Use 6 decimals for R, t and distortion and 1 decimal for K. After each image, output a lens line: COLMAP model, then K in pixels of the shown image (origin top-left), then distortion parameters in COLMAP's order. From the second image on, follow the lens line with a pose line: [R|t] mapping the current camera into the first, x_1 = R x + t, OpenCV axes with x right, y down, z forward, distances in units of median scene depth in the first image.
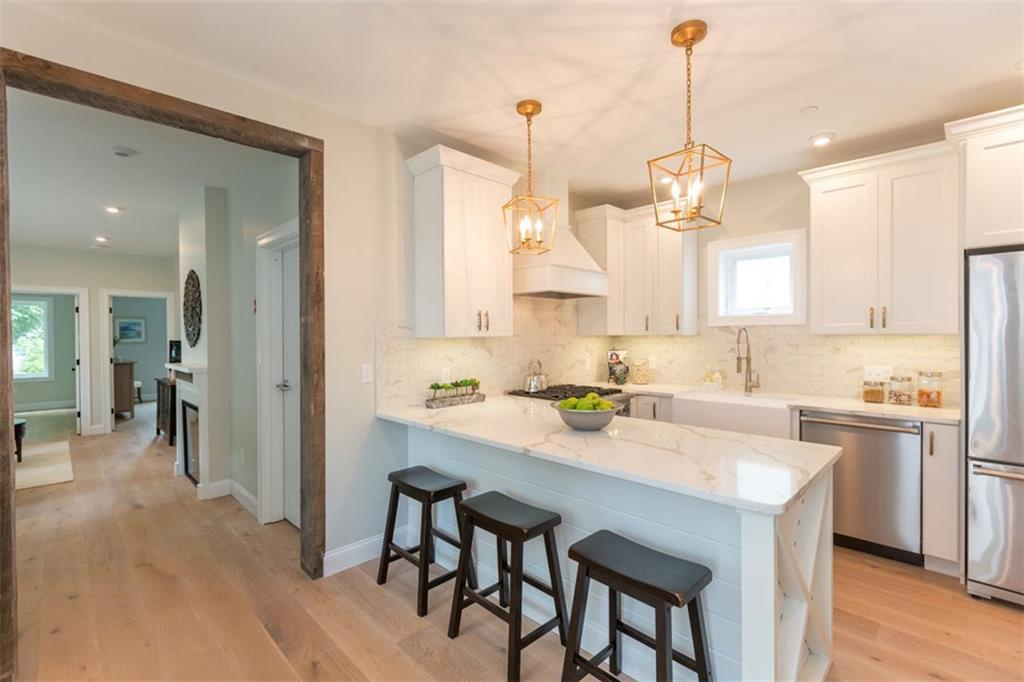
lens RADIAL K [[464.1, 0, 506.9], [0, 464.1, 341.4], [0, 0, 1]] dist [0.002328, -0.000376]
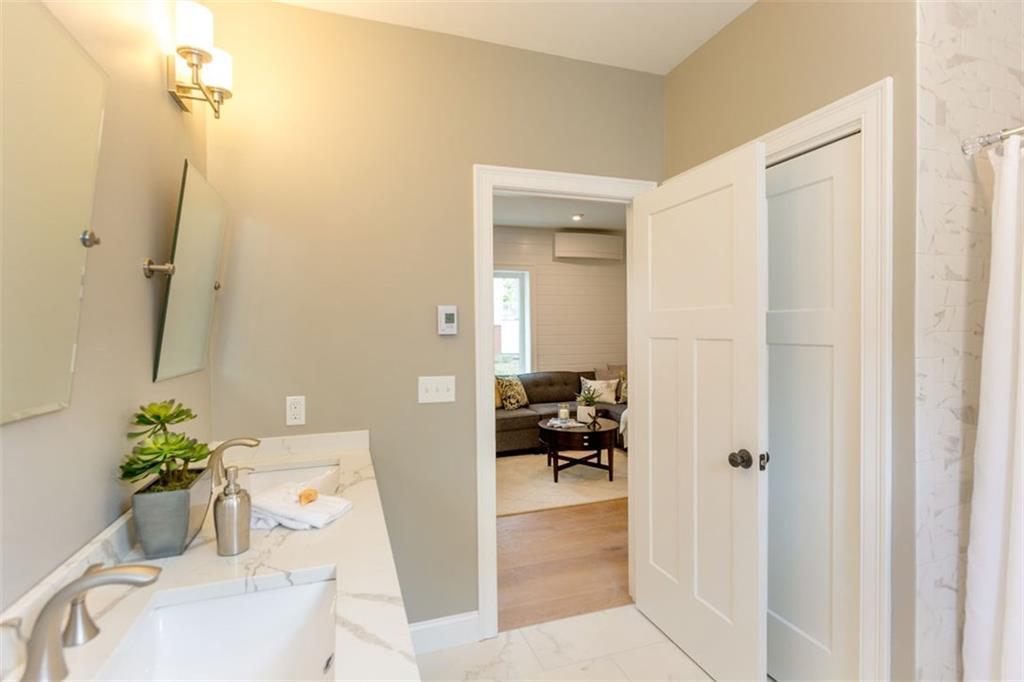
lens RADIAL K [[482.3, 0, 509.2], [0, 482.3, 337.2], [0, 0, 1]] dist [0.000921, -0.001220]
pose [[-0.443775, 0.029393, -0.895656, -0.354536], [0.003954, 0.999516, 0.030842, -0.029560], [0.896130, 0.010145, -0.443677, 1.976027]]
